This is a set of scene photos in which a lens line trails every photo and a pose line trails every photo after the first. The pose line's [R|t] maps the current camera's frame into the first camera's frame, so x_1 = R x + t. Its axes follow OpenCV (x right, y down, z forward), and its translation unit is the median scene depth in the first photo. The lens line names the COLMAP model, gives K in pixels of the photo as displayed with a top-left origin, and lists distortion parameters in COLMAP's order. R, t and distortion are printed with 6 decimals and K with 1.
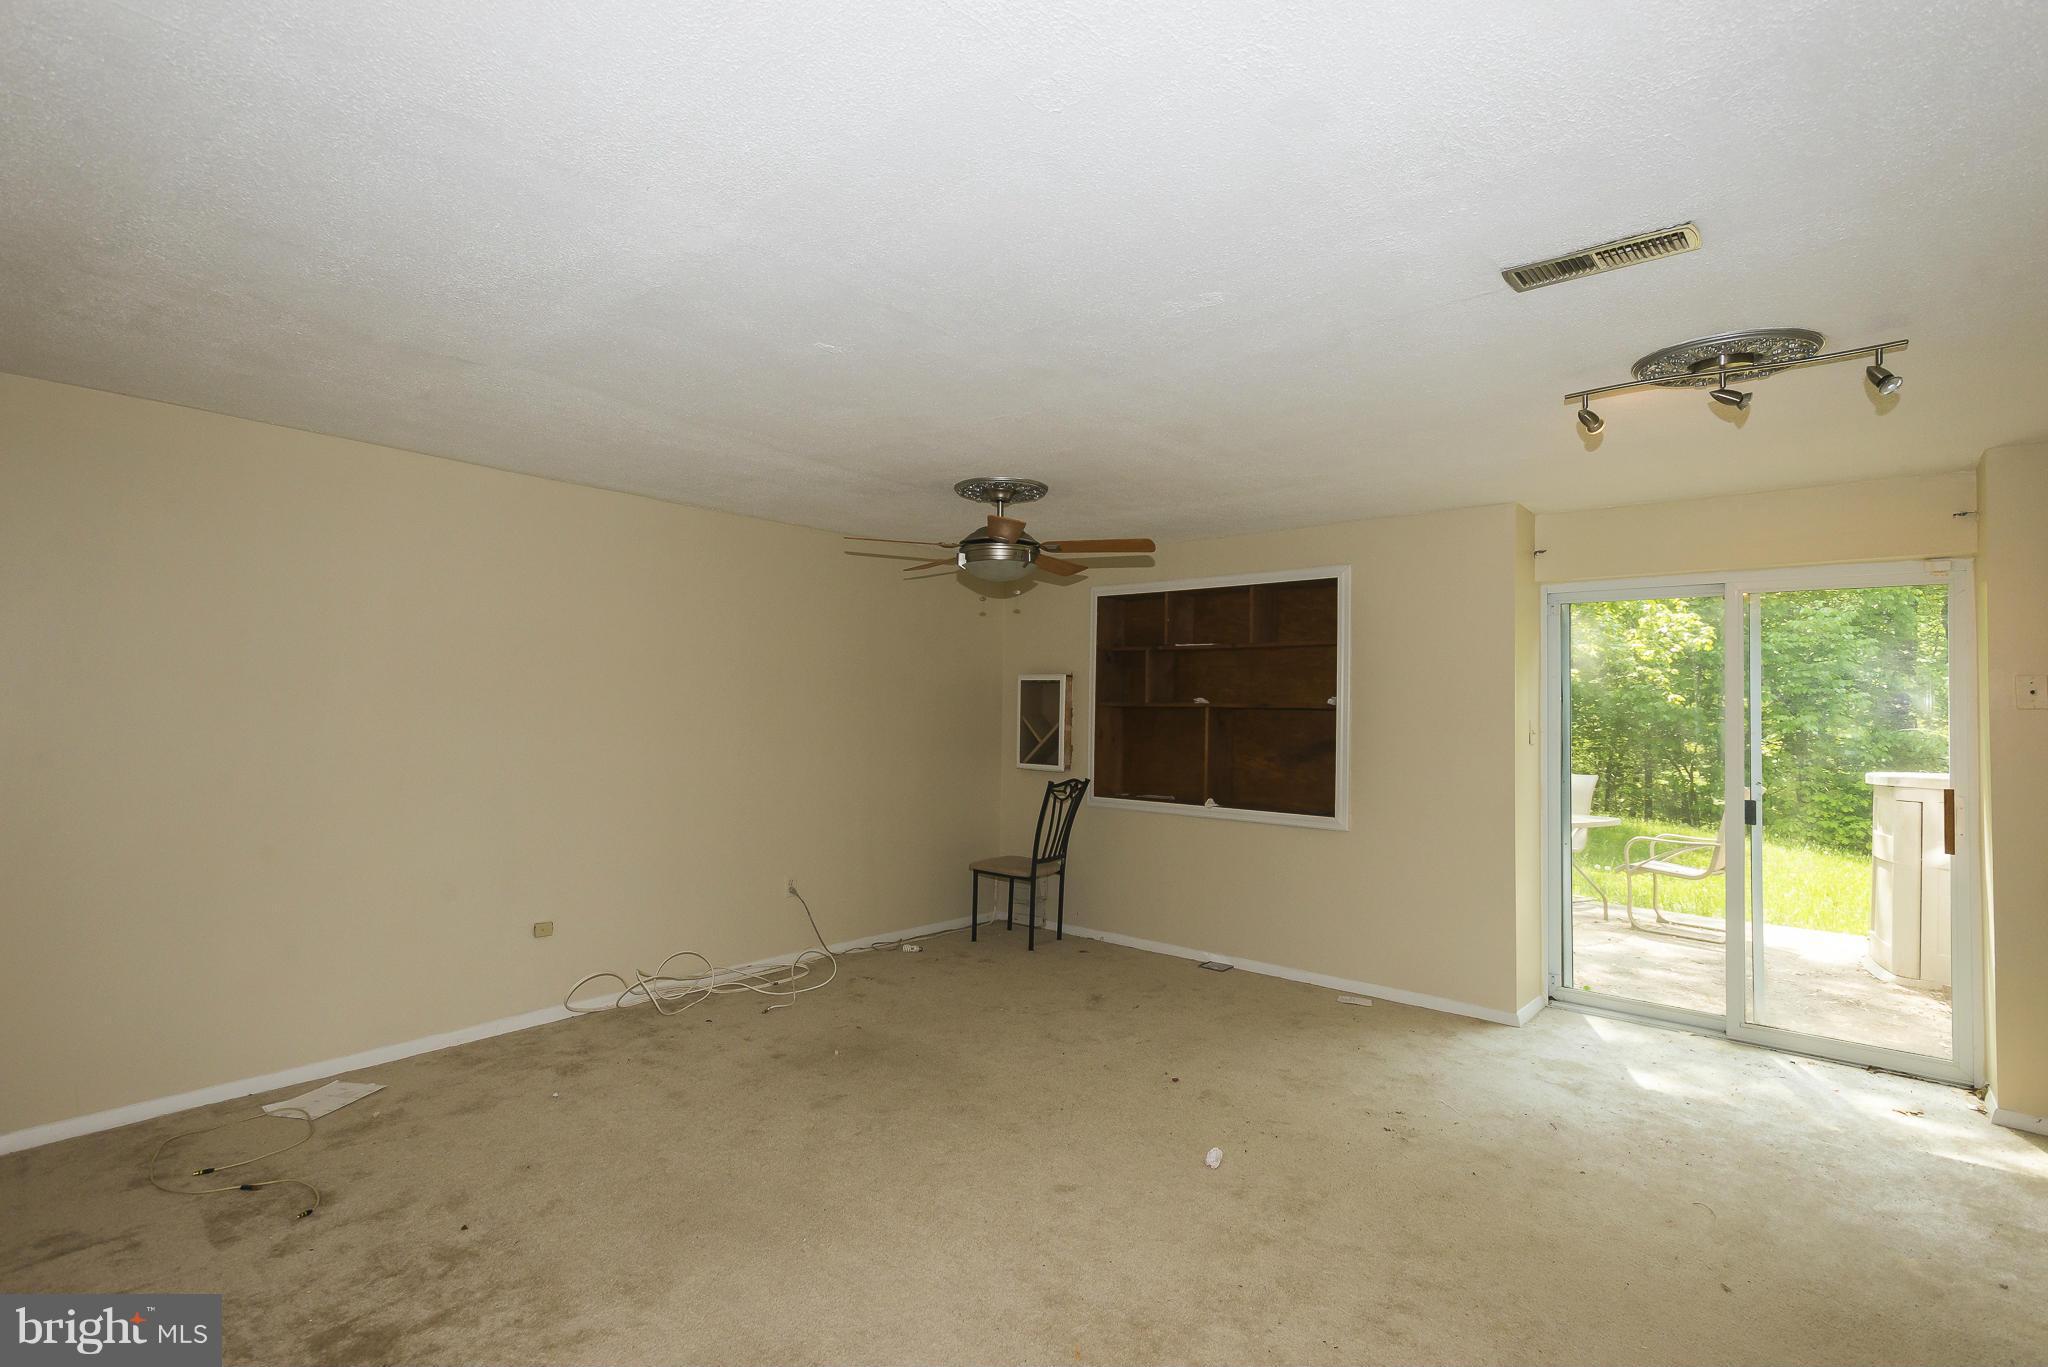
lens RADIAL K [[1048.7, 0, 1024.0], [0, 1048.7, 683.5], [0, 0, 1]] dist [0.020641, -0.000403]
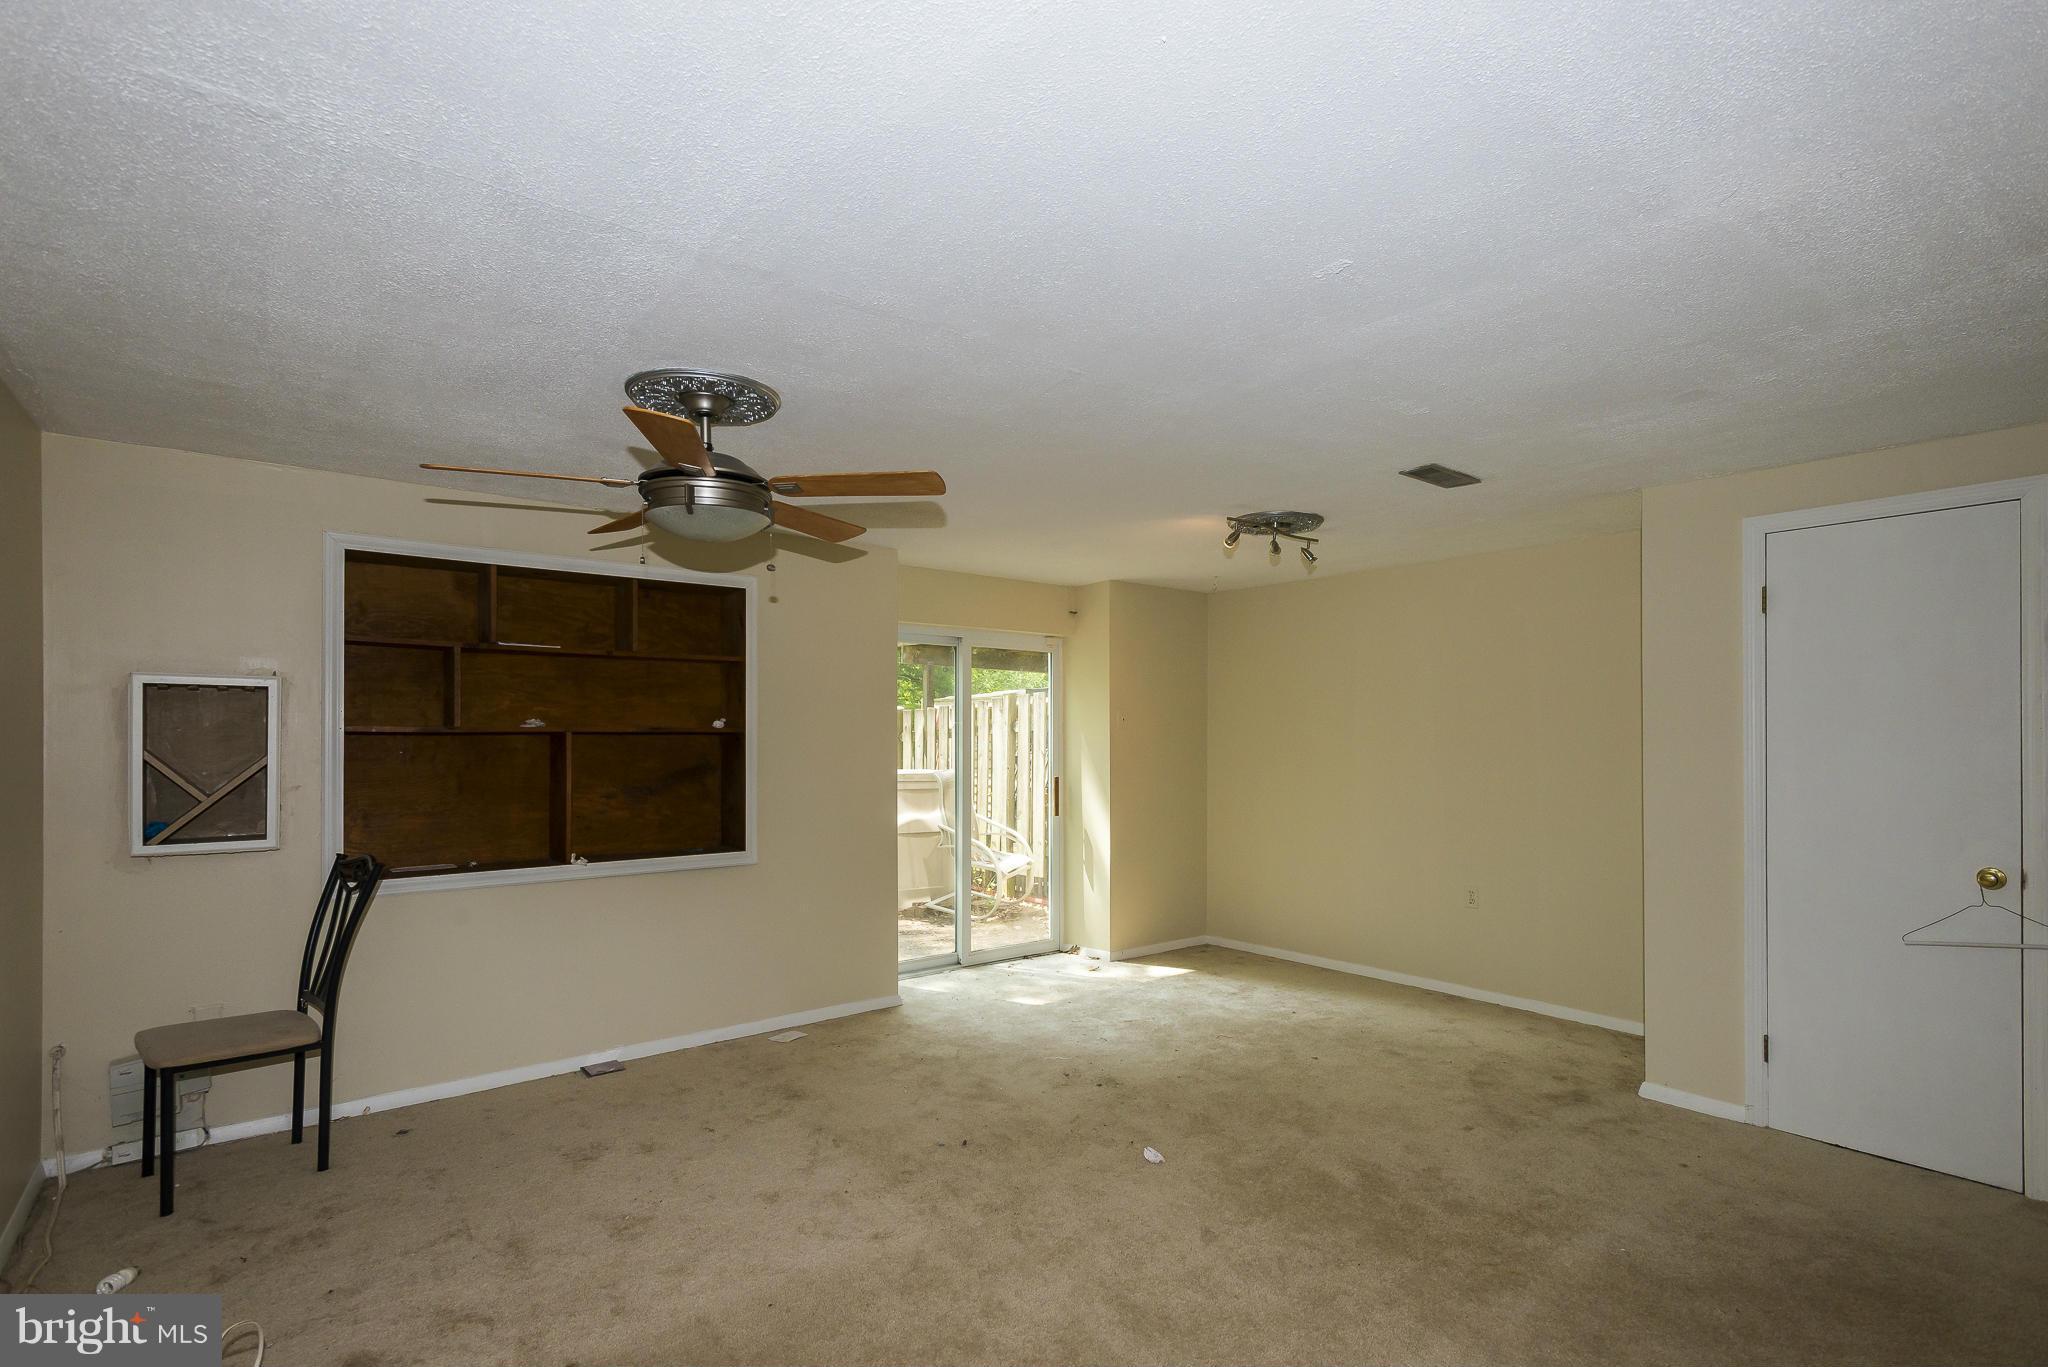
lens RADIAL K [[1008.7, 0, 1026.8], [0, 1008.7, 732.4], [0, 0, 1]] dist [-0.000341, -0.000160]
pose [[0.140198, -0.012980, 0.990038, -0.600311], [-0.022502, 0.999614, 0.016292, 0.004644], [-0.989868, -0.024562, 0.139852, 0.710709]]
